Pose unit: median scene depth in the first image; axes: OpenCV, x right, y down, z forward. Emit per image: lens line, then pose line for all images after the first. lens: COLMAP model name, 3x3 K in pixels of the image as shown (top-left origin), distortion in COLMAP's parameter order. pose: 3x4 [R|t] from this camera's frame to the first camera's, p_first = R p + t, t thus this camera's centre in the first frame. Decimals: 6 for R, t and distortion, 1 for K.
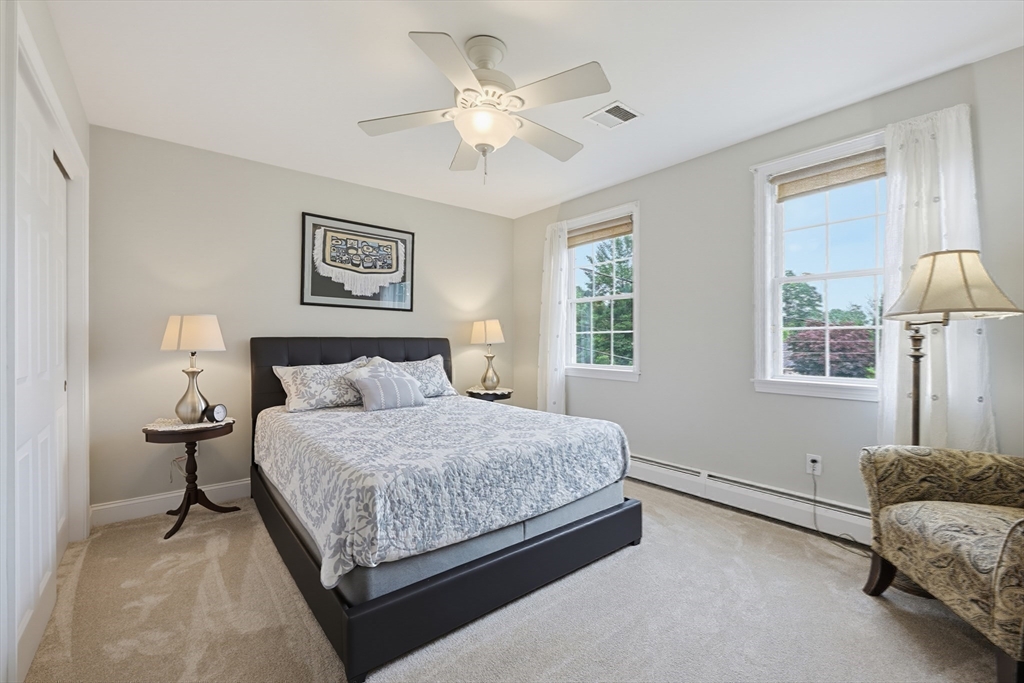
lens RADIAL K [[435.0, 0, 515.4], [0, 435.0, 346.5], [0, 0, 1]] dist [-0.002297, -0.000622]
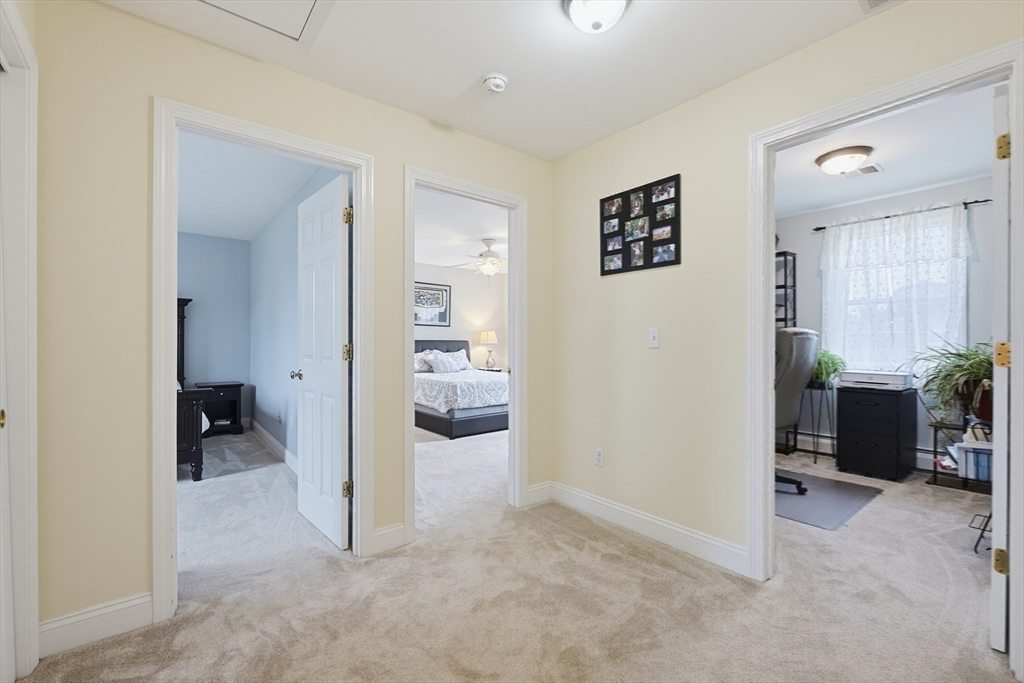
lens RADIAL K [[435.0, 0, 515.4], [0, 435.0, 346.5], [0, 0, 1]] dist [-0.002297, -0.000622]
pose [[0.999994, 0.001765, 0.003139, 0.051466], [-0.001756, 0.999994, -0.002900, 0.013201], [-0.003144, 0.002895, 0.999991, -1.002852]]
